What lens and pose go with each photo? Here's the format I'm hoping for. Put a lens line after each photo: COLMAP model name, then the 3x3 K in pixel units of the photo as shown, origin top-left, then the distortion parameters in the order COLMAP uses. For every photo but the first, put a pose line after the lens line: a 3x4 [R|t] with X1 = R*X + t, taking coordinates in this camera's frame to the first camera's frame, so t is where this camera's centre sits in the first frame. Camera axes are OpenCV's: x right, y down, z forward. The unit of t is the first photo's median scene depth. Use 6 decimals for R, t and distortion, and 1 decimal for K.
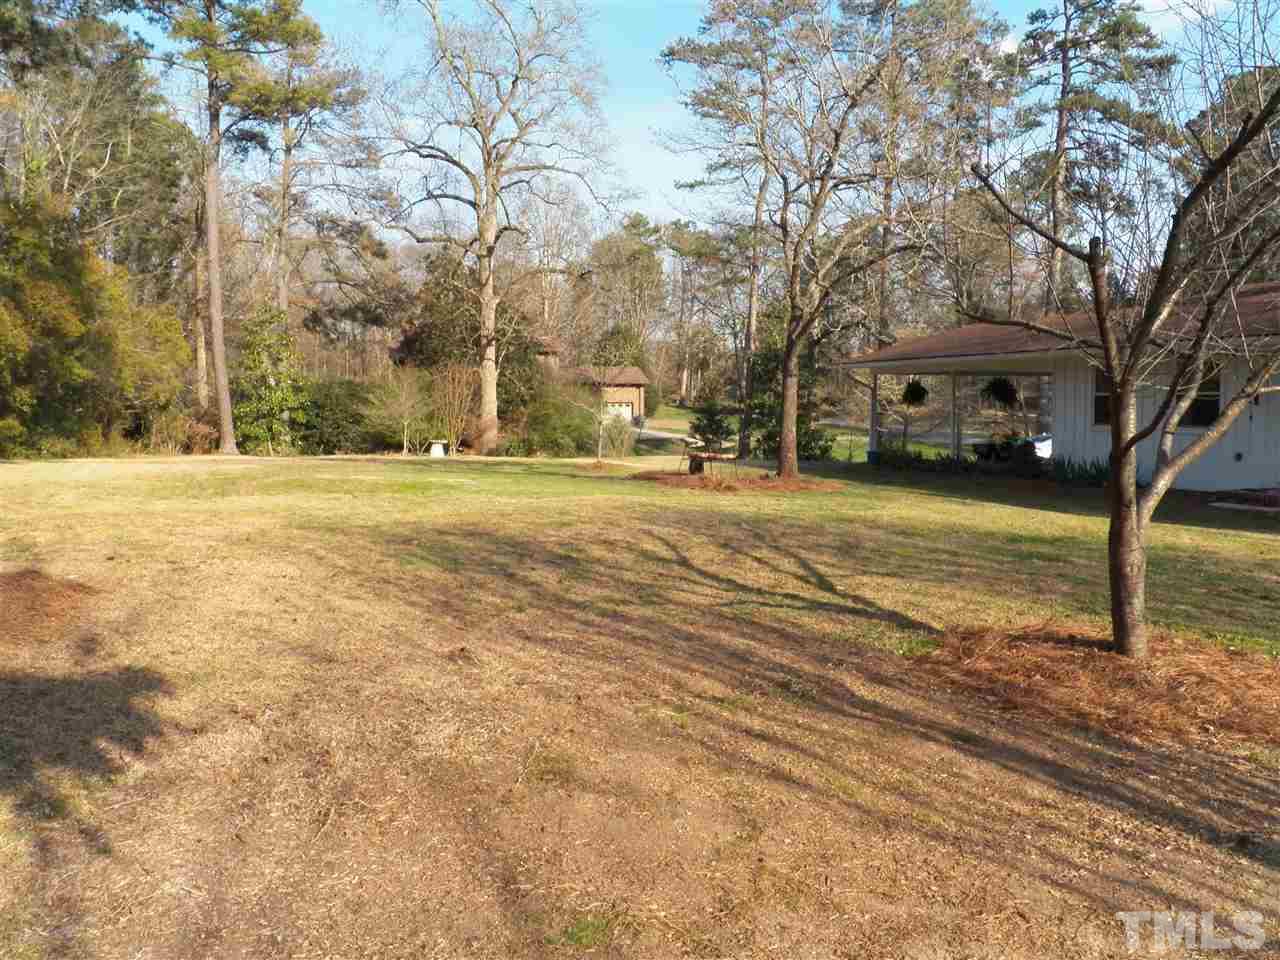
lens RADIAL K [[832.5, 0, 640.0], [0, 832.5, 480.0], [0, 0, 1]] dist [-0.082914, 0.066825]
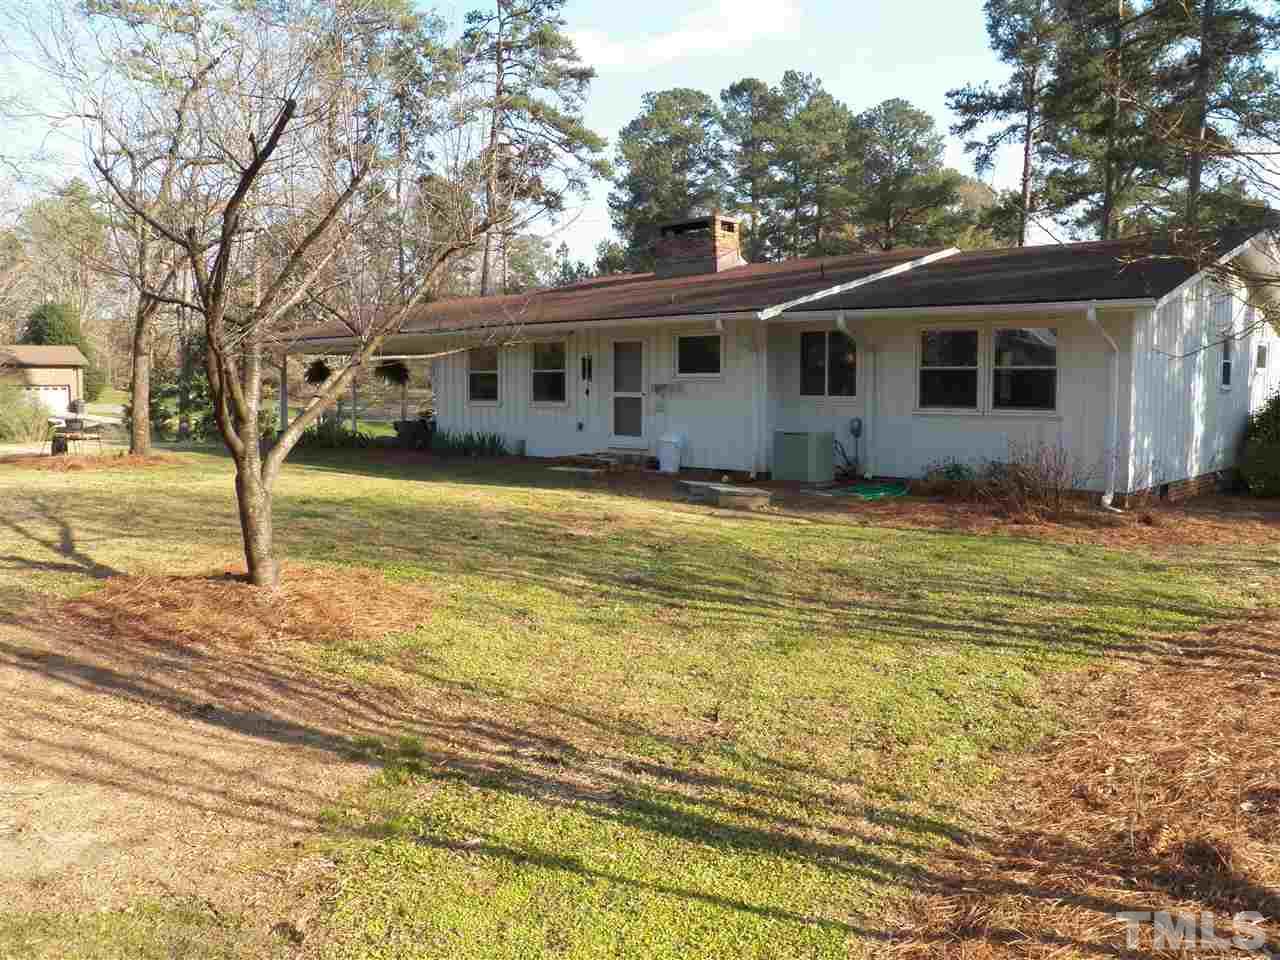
lens RADIAL K [[909.4, 0, 640.0], [0, 909.4, 480.0], [0, 0, 1]] dist [-0.043009, 0.024072]
pose [[0.937387, -0.034473, 0.346579, 0.271157], [0.033982, 0.999394, 0.007496, 0.029433], [-0.346628, 0.004751, 0.937991, -0.171976]]
